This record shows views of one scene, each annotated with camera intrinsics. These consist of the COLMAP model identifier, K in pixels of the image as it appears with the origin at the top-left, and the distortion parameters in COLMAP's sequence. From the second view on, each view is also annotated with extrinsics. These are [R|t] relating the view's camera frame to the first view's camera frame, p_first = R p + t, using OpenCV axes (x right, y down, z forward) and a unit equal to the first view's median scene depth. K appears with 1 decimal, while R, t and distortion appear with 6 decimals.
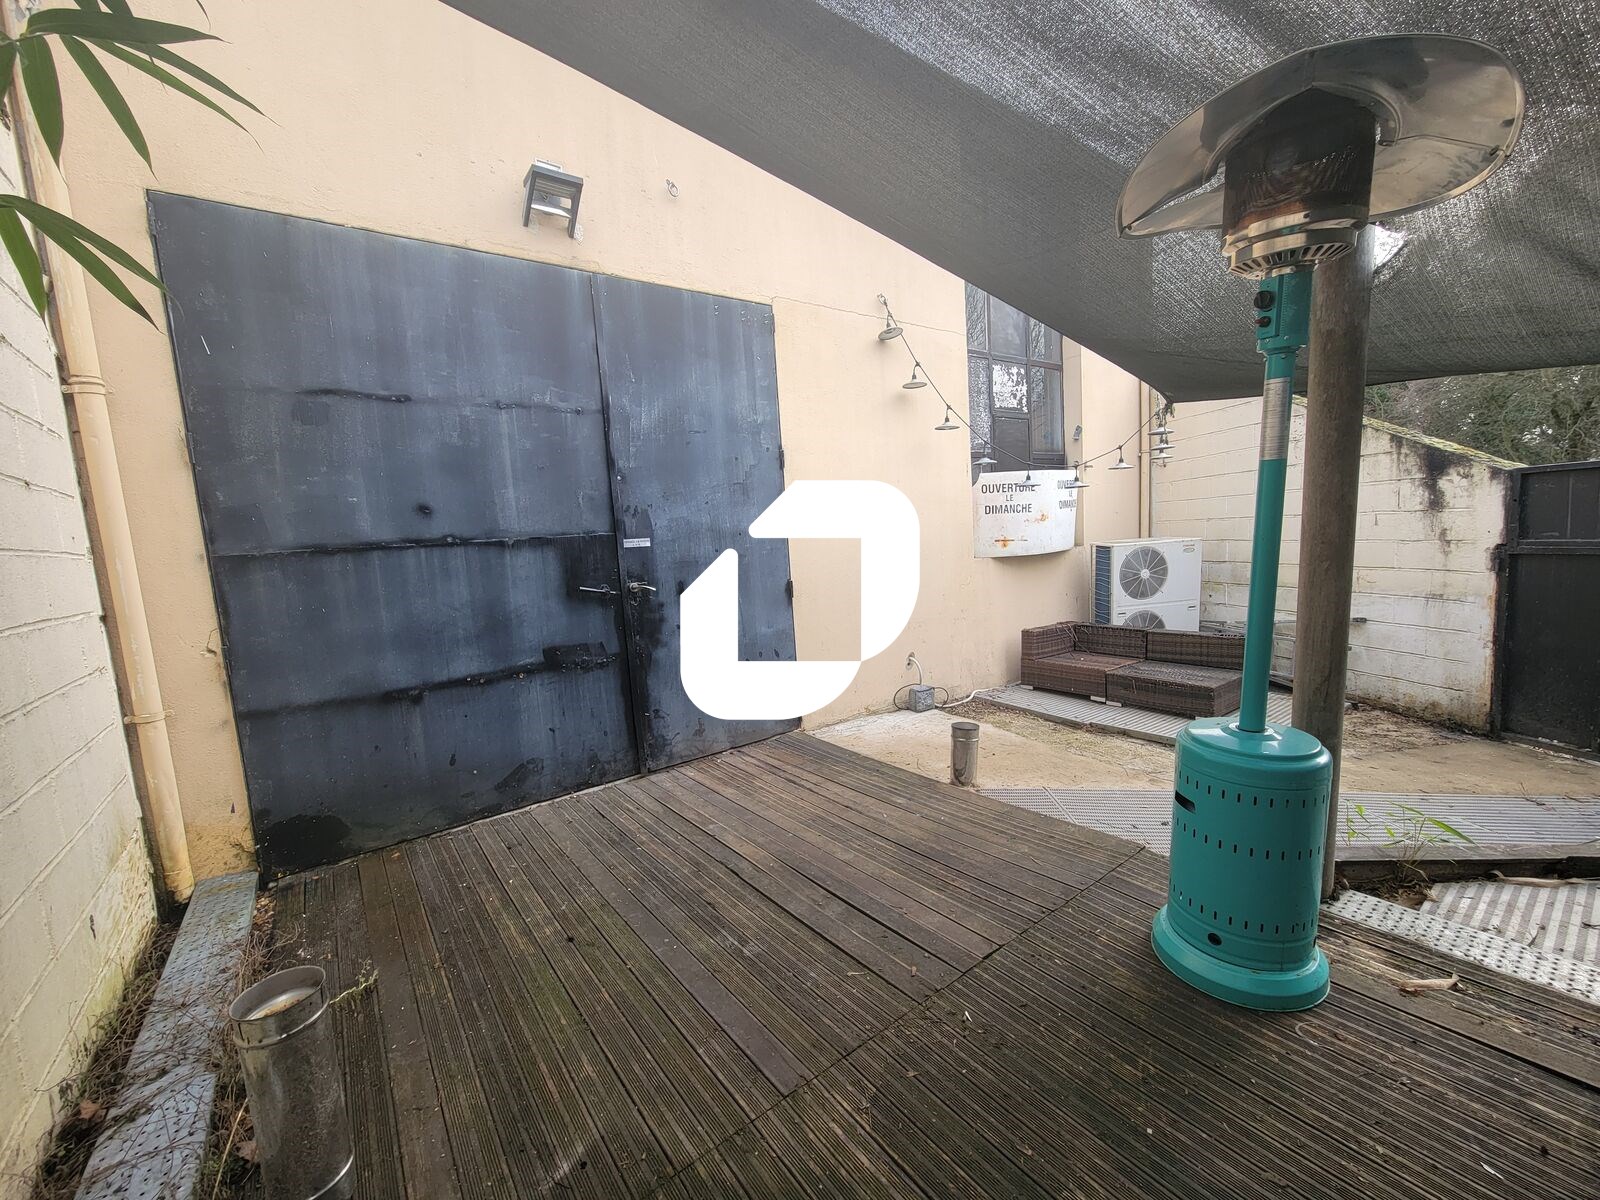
lens RADIAL K [[648.1, 0, 797.8], [0, 648.1, 608.5], [0, 0, 1]] dist [-0.000515, -0.000039]
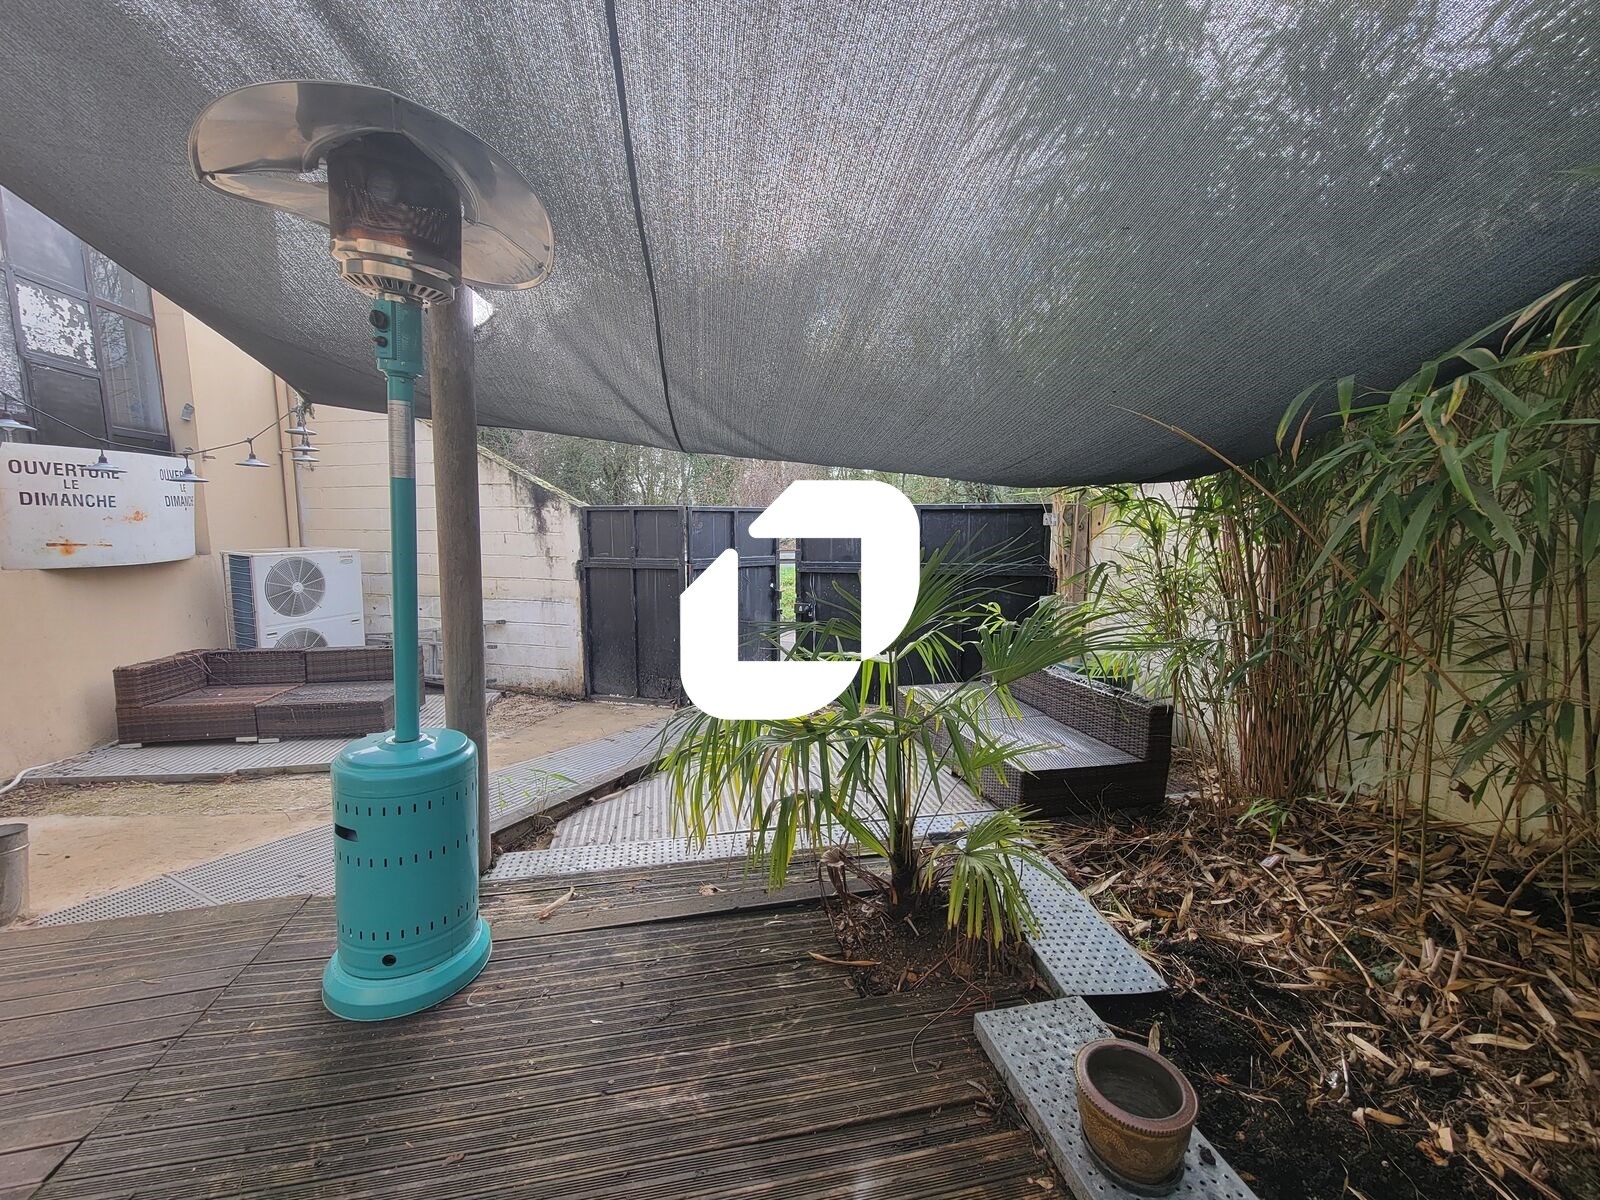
lens RADIAL K [[648.1, 0, 797.8], [0, 648.1, 608.5], [0, 0, 1]] dist [-0.000515, -0.000039]
pose [[0.419163, -0.053761, 0.906318, 0.021137], [0.068933, 0.997248, 0.027274, -0.002567], [-0.905290, 0.051043, 0.421716, -0.000972]]
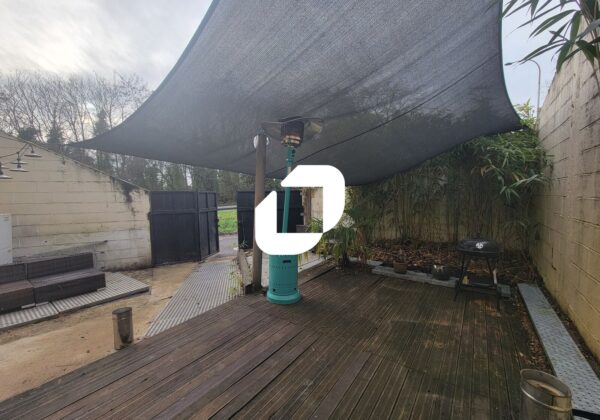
lens RADIAL K [[241.6, 0, 299.1], [0, 241.6, 219.2], [0, 0, 1]] dist [0.000019, 0.000043]
pose [[-0.280783, -0.019484, 0.959574, -0.467472], [0.142208, 0.987914, 0.061671, -0.029690], [-0.949178, 0.153775, -0.274618, 0.673759]]
